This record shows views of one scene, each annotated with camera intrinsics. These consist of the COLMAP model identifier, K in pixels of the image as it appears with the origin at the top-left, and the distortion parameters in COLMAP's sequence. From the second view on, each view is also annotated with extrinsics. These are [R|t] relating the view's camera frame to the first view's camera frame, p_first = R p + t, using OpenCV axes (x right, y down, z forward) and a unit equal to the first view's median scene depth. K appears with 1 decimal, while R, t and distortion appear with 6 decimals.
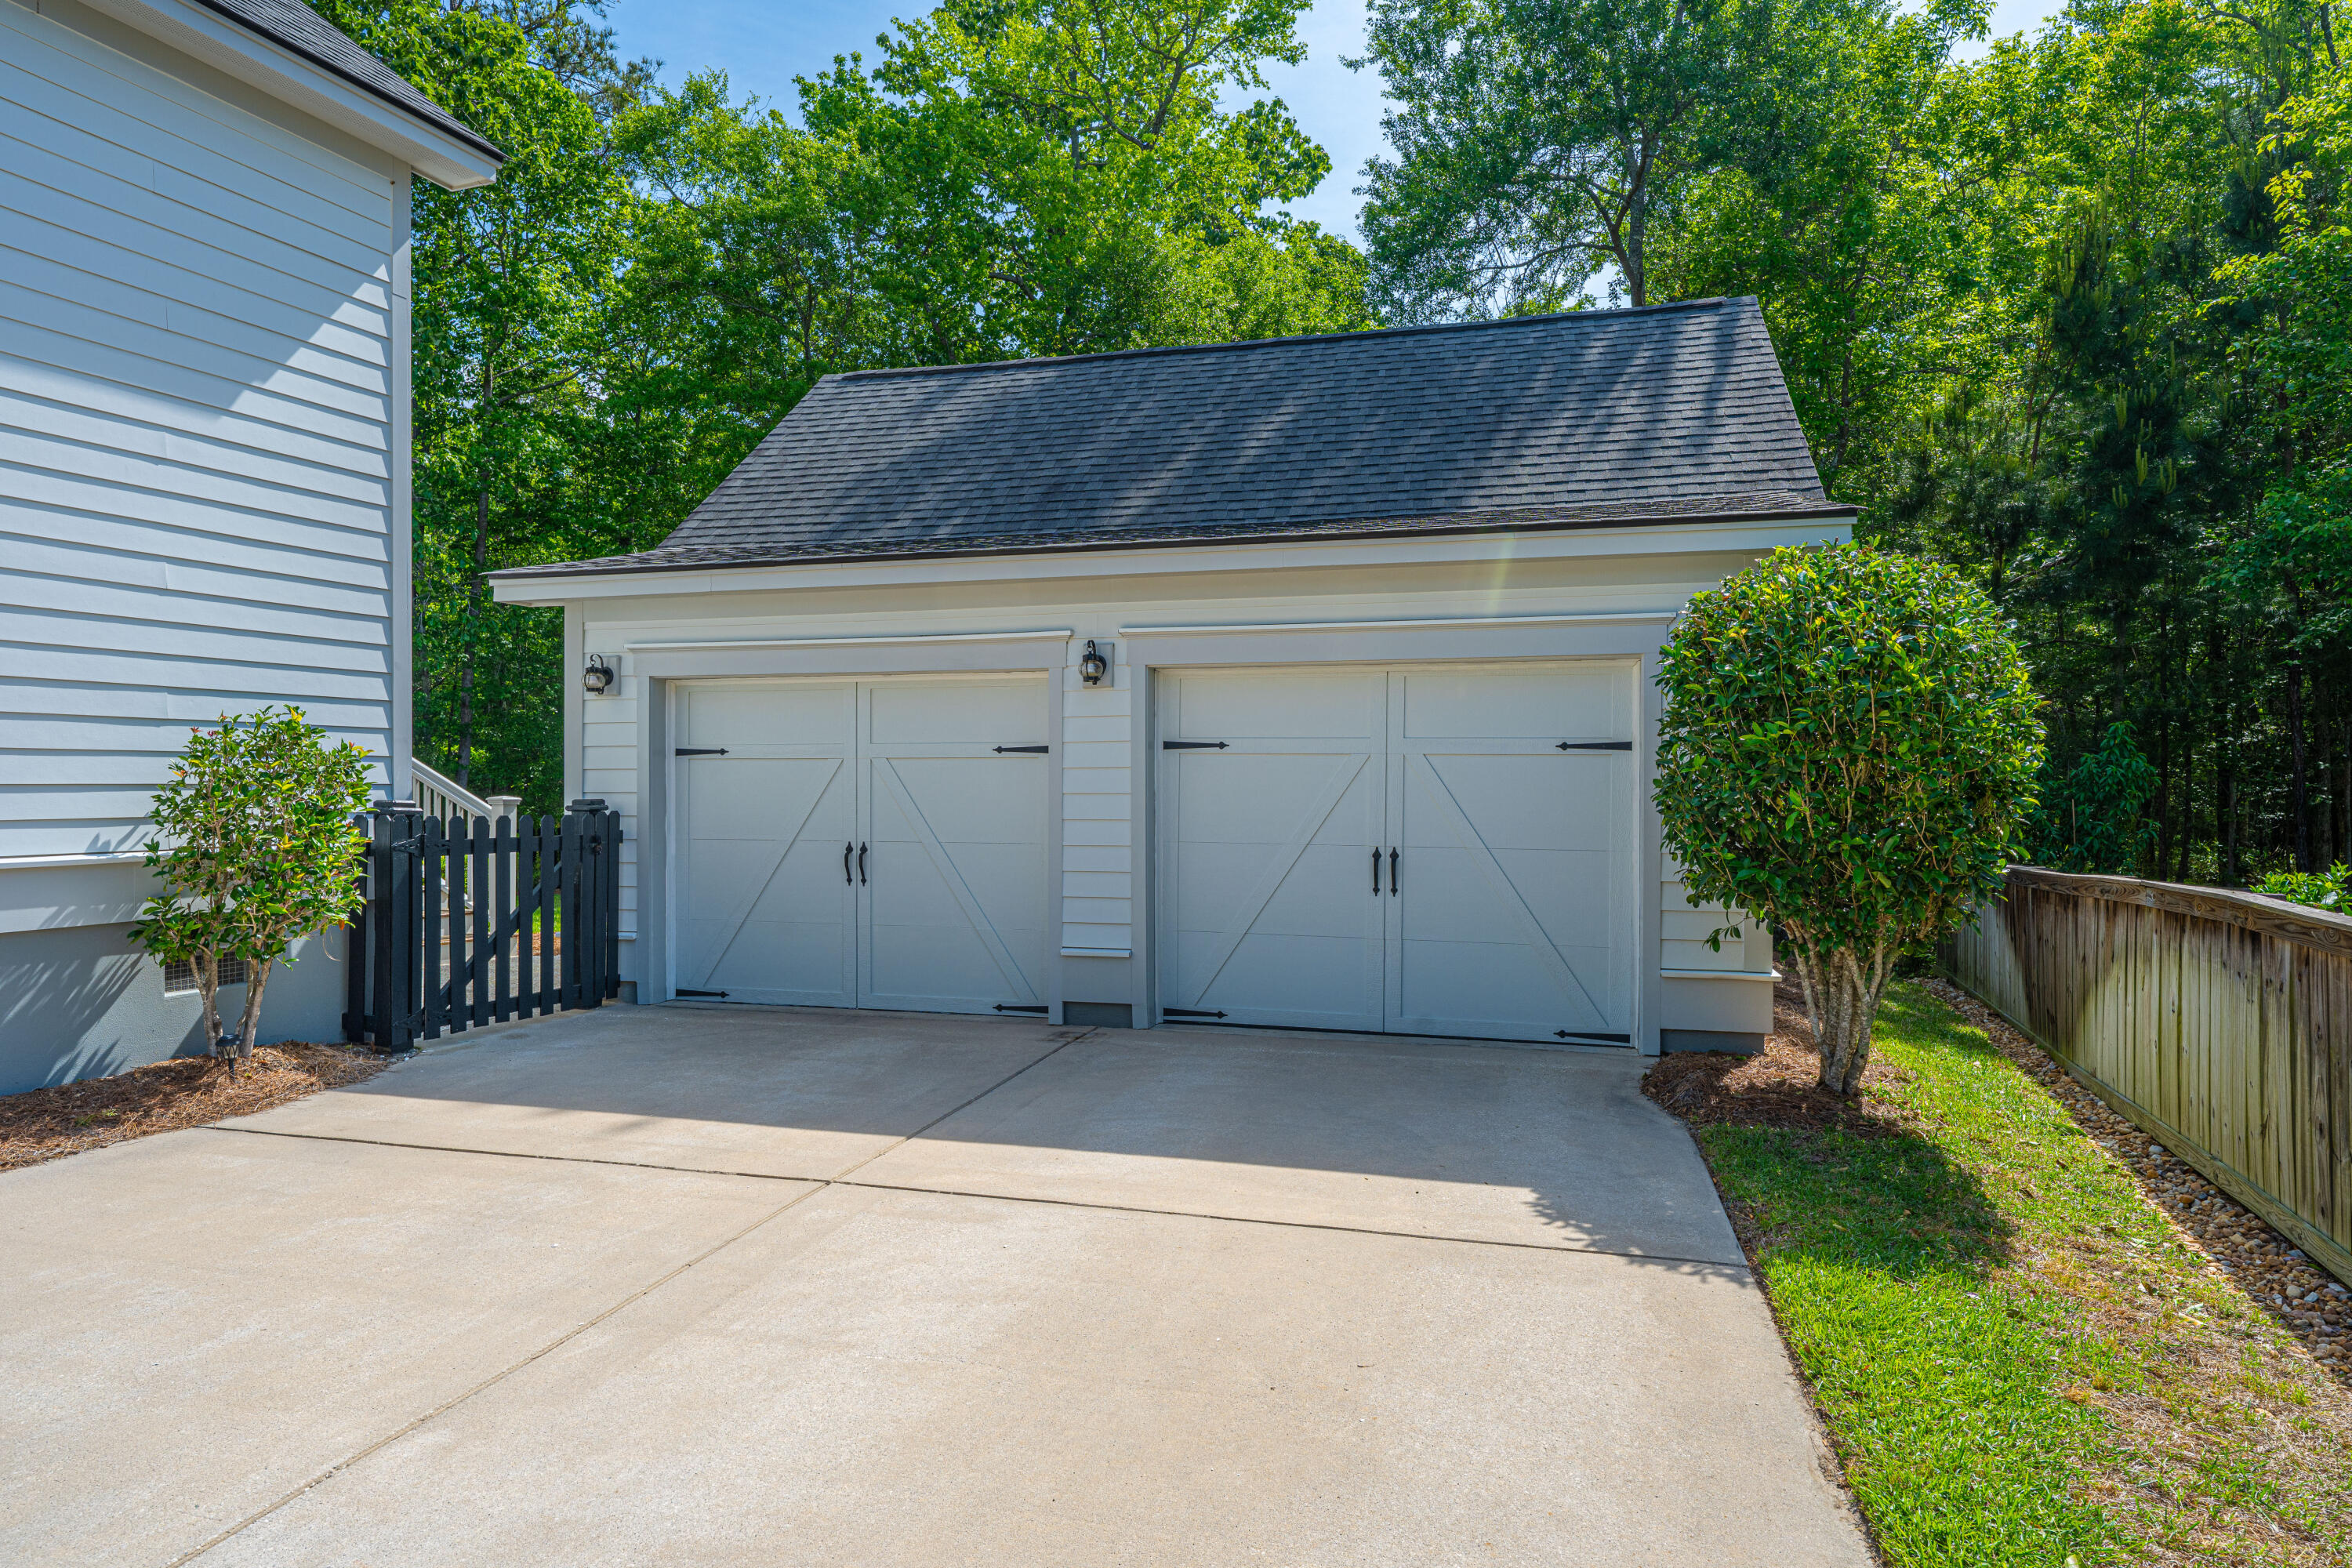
lens RADIAL K [[1401.5, 0, 1173.8], [0, 1401.5, 783.3], [0, 0, 1]] dist [0.004990, 0.000602]
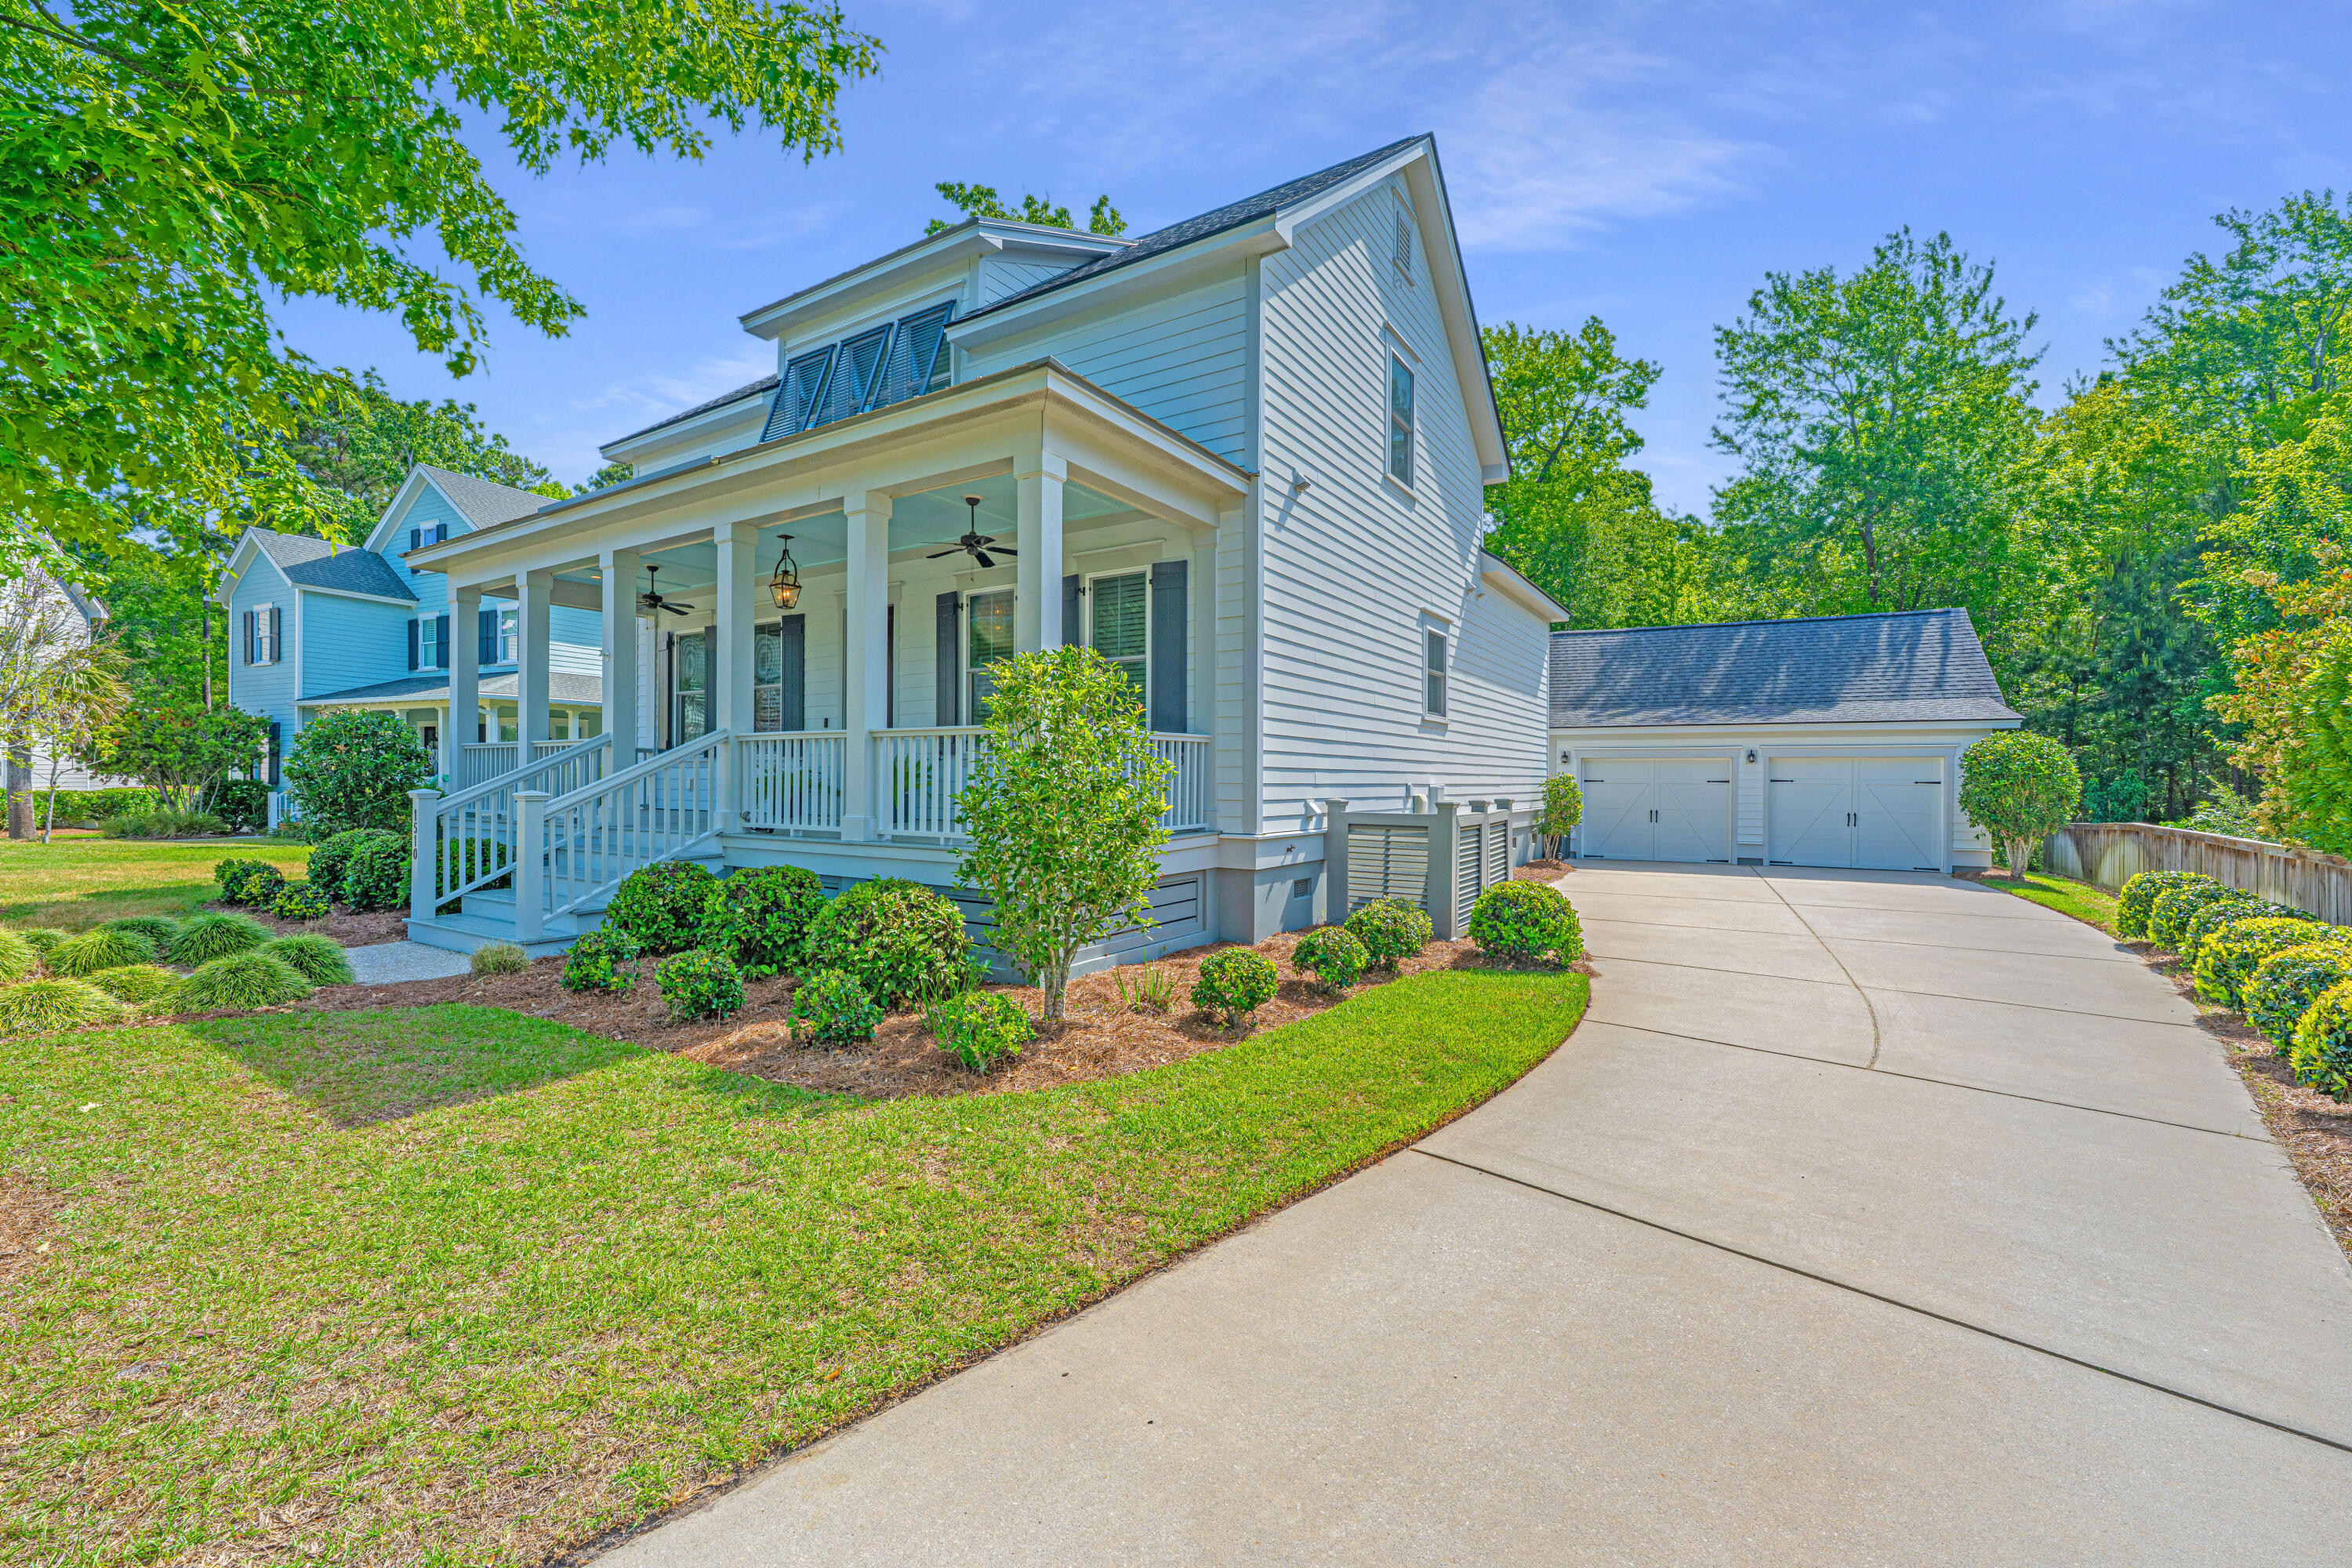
lens RADIAL K [[961.1, 0, 1178.1], [0, 961.1, 779.5], [0, 0, 1]] dist [0.000907, 0.000107]
pose [[0.974370, 0.005944, -0.224872, -0.872076], [-0.006239, 0.999980, -0.000597, -0.020314], [0.224864, 0.001985, 0.974388, -1.544245]]
